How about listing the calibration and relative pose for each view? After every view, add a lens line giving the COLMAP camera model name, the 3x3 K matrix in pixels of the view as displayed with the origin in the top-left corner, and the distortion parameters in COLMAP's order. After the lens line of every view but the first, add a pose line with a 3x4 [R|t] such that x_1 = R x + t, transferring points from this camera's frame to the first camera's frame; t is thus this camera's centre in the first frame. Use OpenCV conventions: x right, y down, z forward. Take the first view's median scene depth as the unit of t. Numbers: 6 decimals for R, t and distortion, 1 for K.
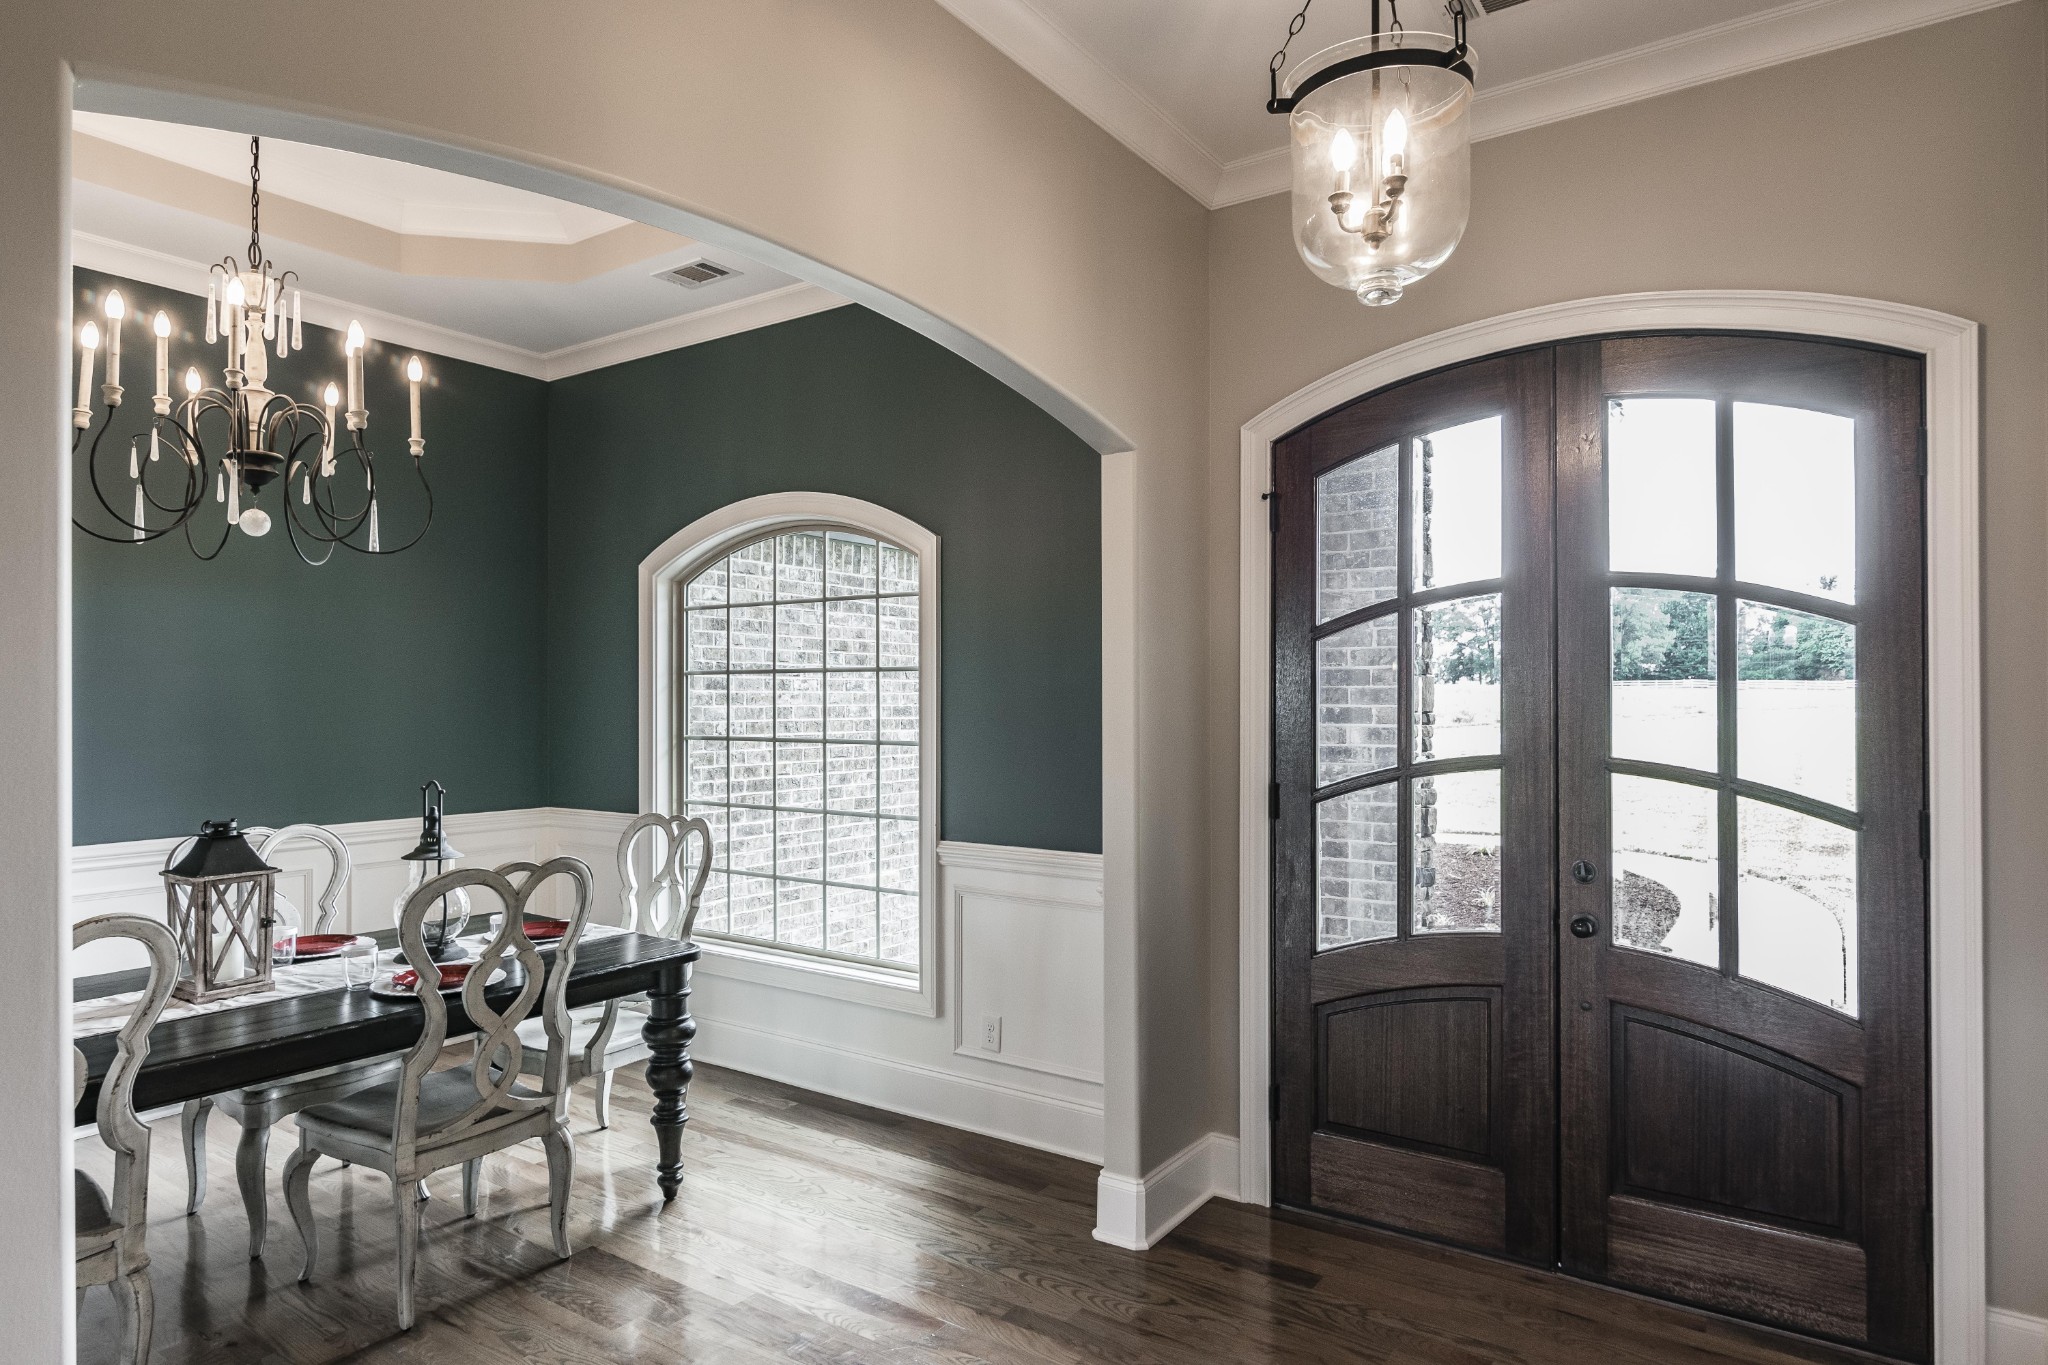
lens RADIAL K [[1210.8, 0, 1013.6], [0, 1210.8, 698.1], [0, 0, 1]] dist [0.002537, -0.004749]
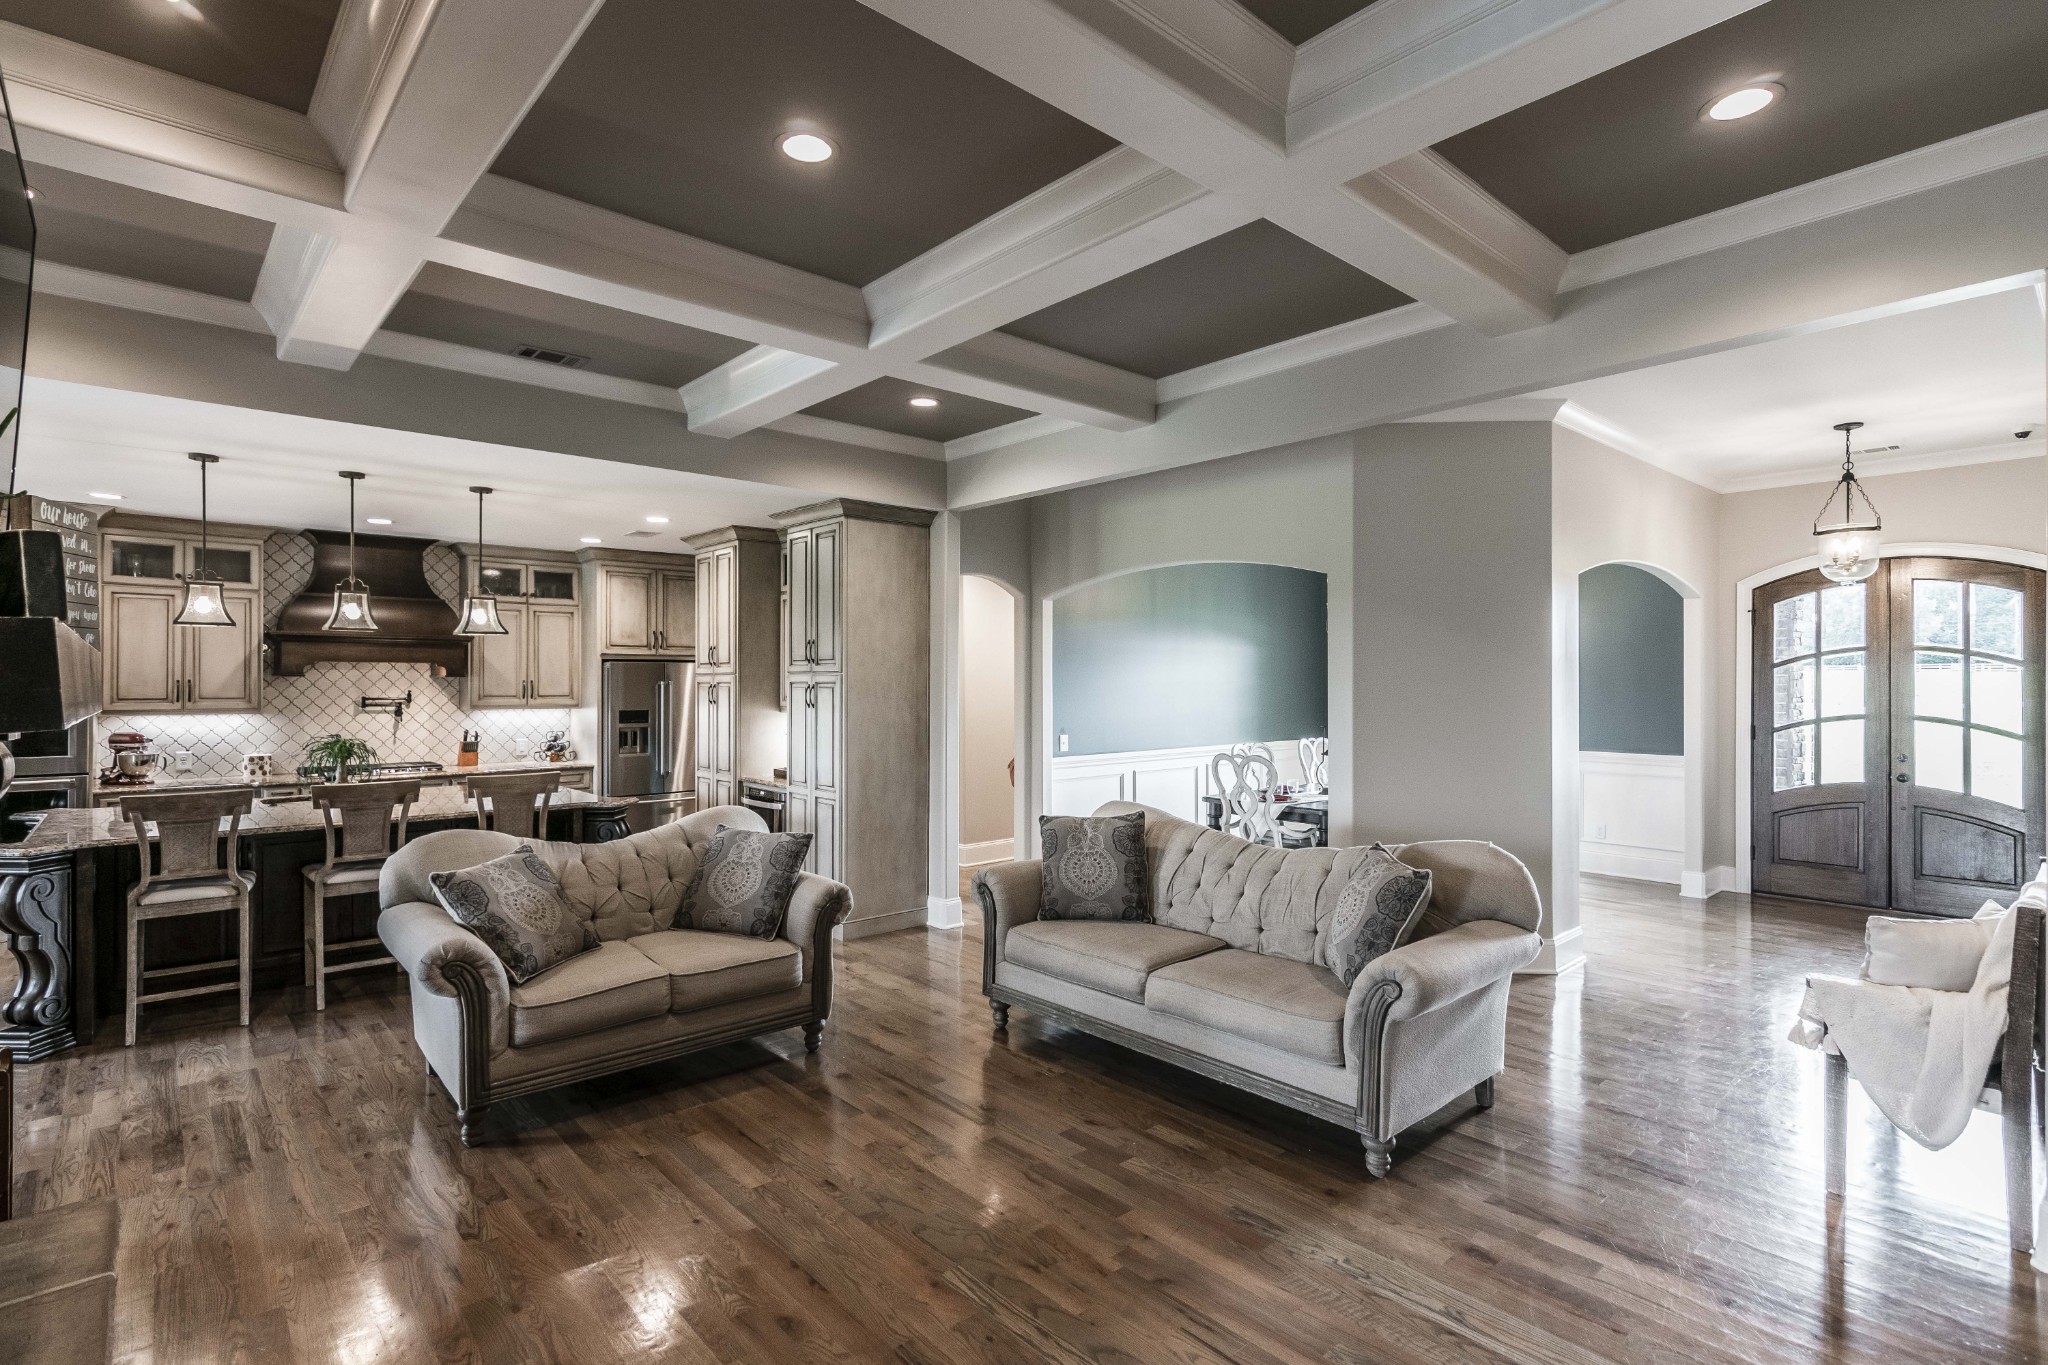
lens RADIAL K [[992.0, 0, 1017.0], [0, 992.0, 682.5], [0, 0, 1]] dist [0.000885, -0.000749]
pose [[0.966165, 0.002585, -0.257911, -0.809694], [-0.002016, 0.999995, 0.002469, -0.022619], [0.257917, -0.001866, 0.966165, -1.537471]]
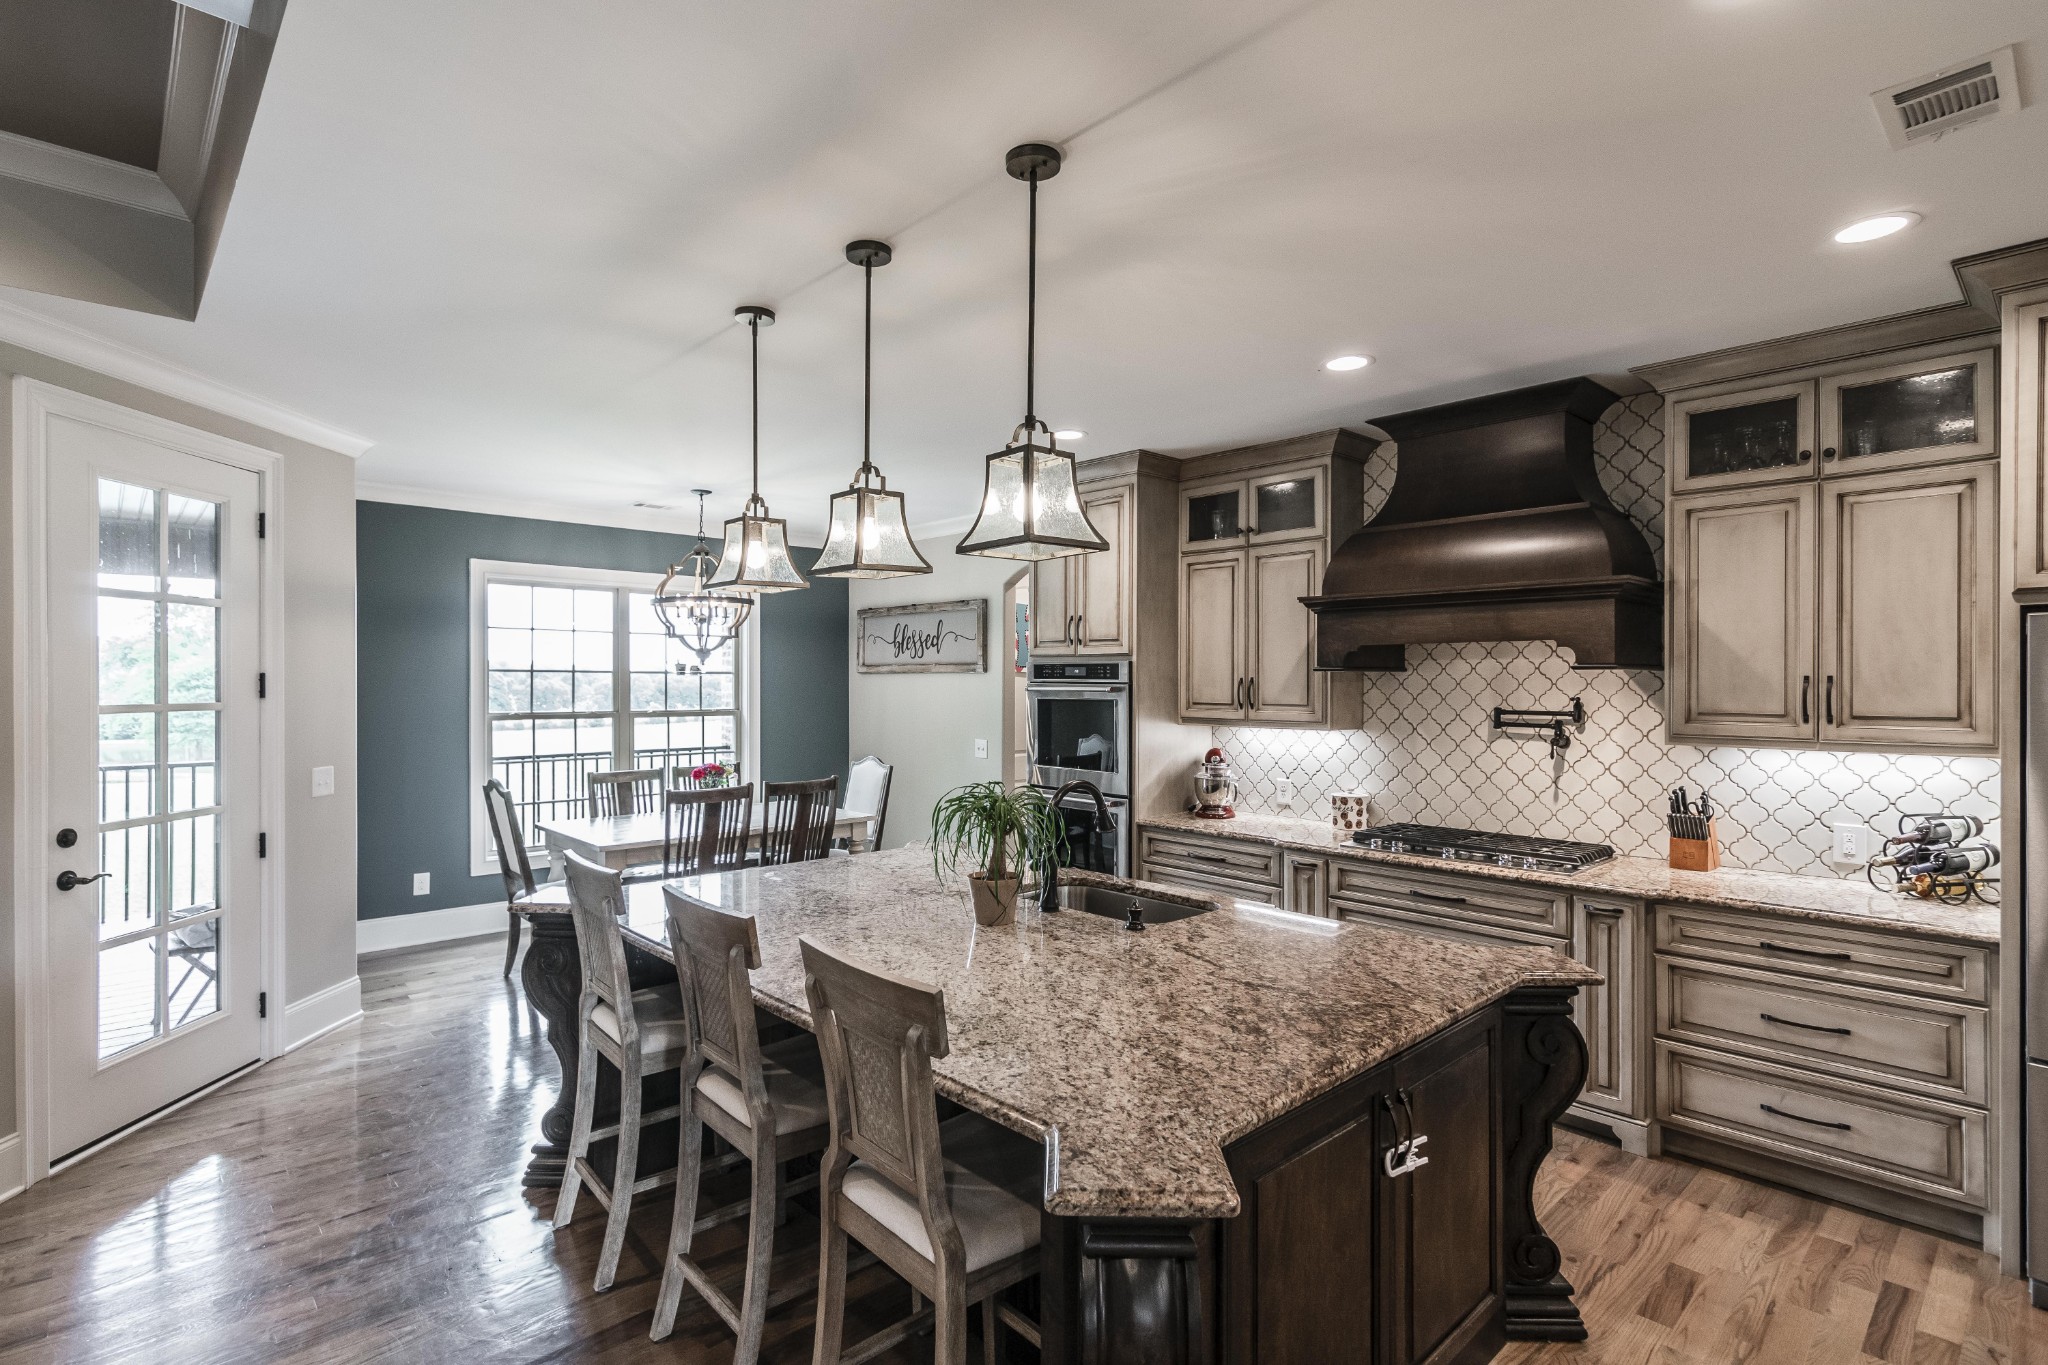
lens RADIAL K [[992.0, 0, 1020.6], [0, 992.0, 687.8], [0, 0, 1]] dist [0.000885, -0.000749]
pose [[-0.220568, 0.008044, -0.975338, -1.556925], [0.002081, 0.999968, 0.007776, -0.016667], [0.975369, -0.000315, -0.220578, 0.075937]]
